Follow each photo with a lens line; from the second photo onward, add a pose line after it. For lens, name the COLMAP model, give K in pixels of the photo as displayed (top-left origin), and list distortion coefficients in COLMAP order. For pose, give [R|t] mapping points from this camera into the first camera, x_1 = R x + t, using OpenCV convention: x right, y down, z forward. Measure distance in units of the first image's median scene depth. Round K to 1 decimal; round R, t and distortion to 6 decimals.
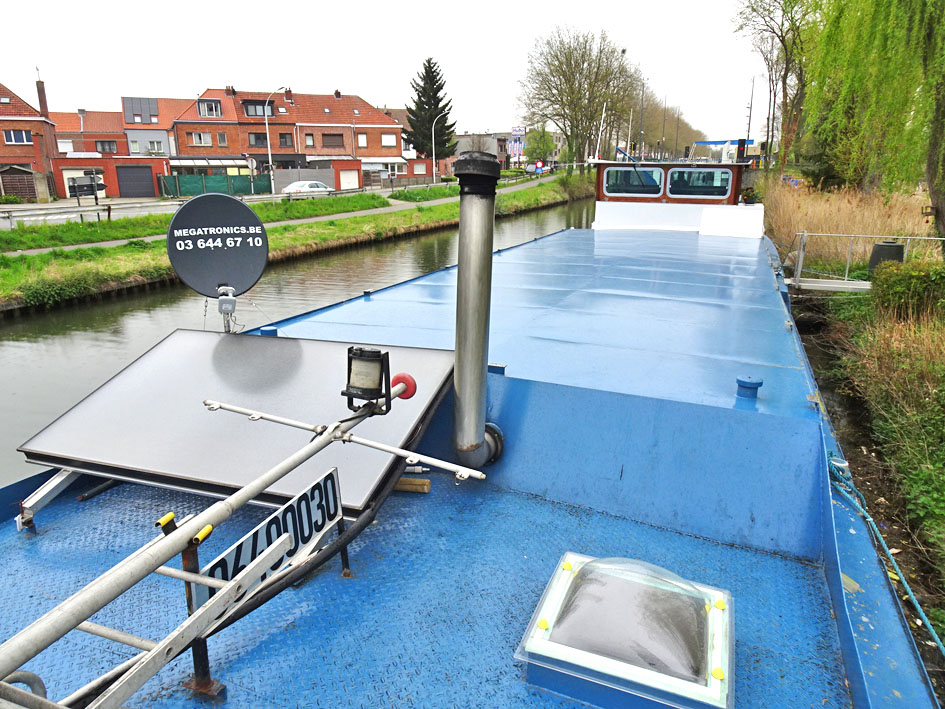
lens RADIAL K [[667.4, 0, 474.7], [0, 667.4, 354.0], [0, 0, 1]] dist [0.011955, -0.010852]
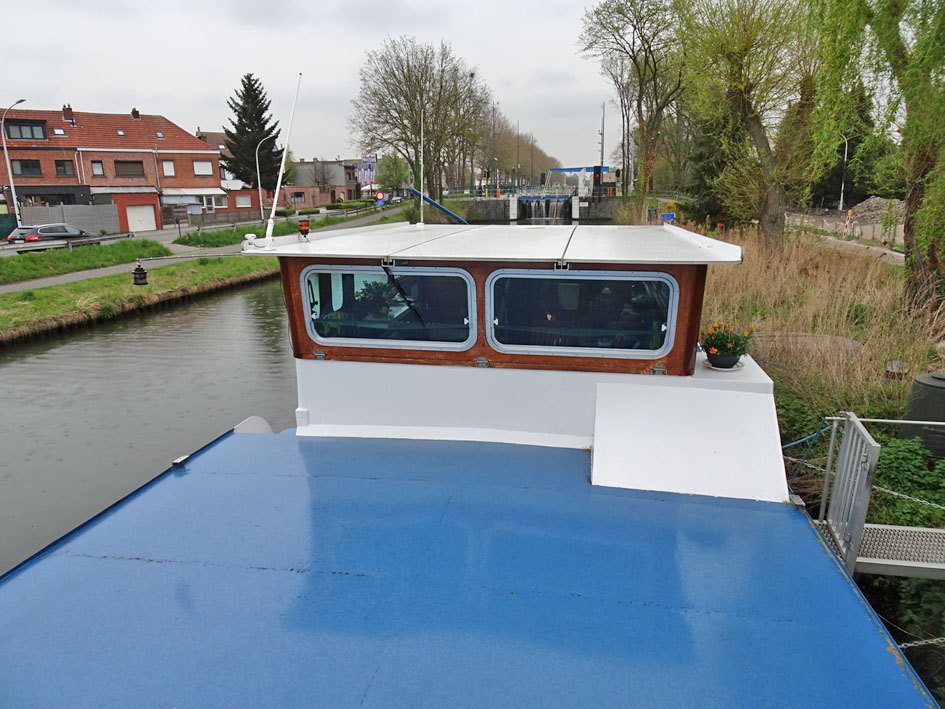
lens RADIAL K [[667.4, 0, 474.2], [0, 667.4, 354.1], [0, 0, 1]] dist [0.011955, -0.010852]
pose [[0.980899, -0.055417, 0.186457, 0.041431], [0.062156, 0.997601, -0.030486, -0.042391], [-0.184320, 0.041493, 0.981990, 0.128145]]
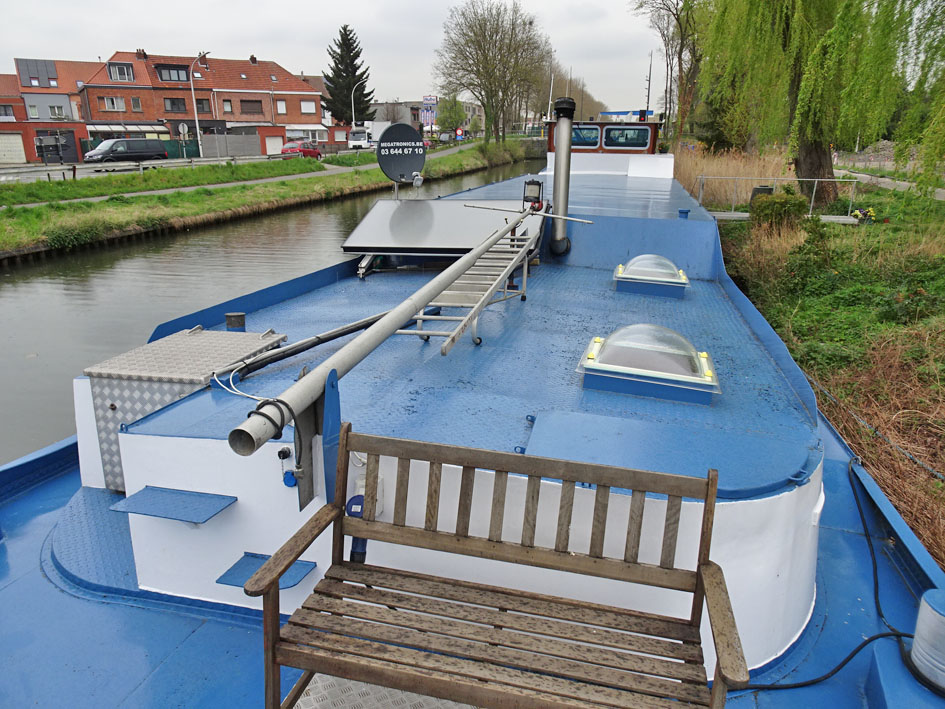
lens RADIAL K [[667.4, 0, 474.8], [0, 667.4, 354.2], [0, 0, 1]] dist [0.011955, -0.010852]
pose [[0.990735, -0.038077, 0.130361, -0.027521], [0.032784, 0.998558, 0.042513, 0.019452], [-0.131792, -0.037845, 0.990555, -0.052269]]
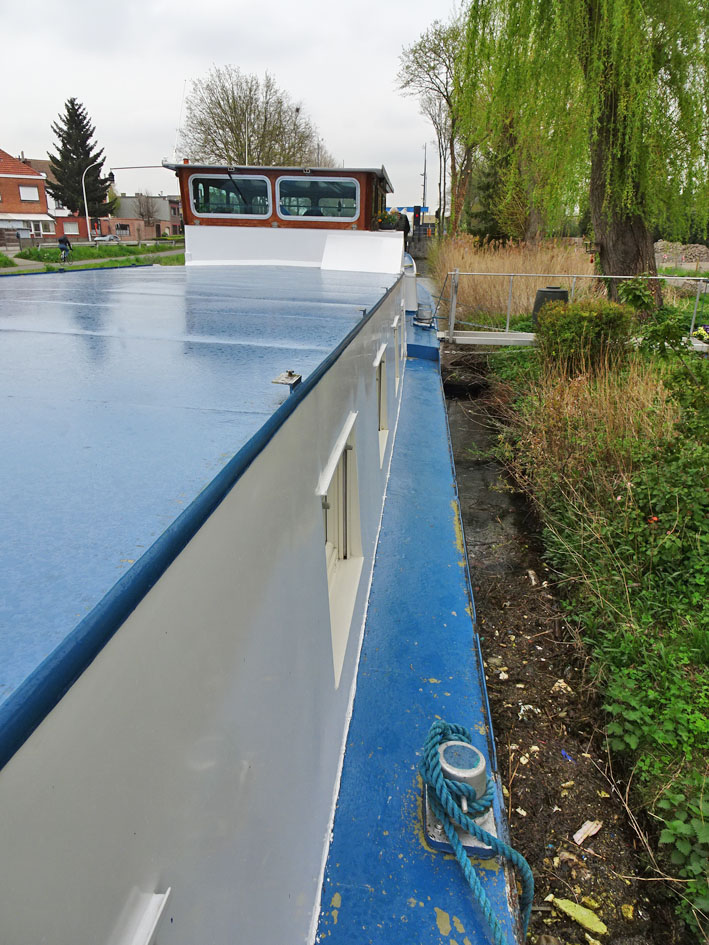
lens RADIAL K [[667.4, 0, 356.0], [0, 667.4, 470.5], [0, 0, 1]] dist [0.011955, -0.010852]
pose [[0.963398, -0.072632, 0.258047, 0.030965], [0.056807, 0.996048, 0.068271, -0.001622], [-0.261986, -0.051113, 0.963717, 0.051274]]
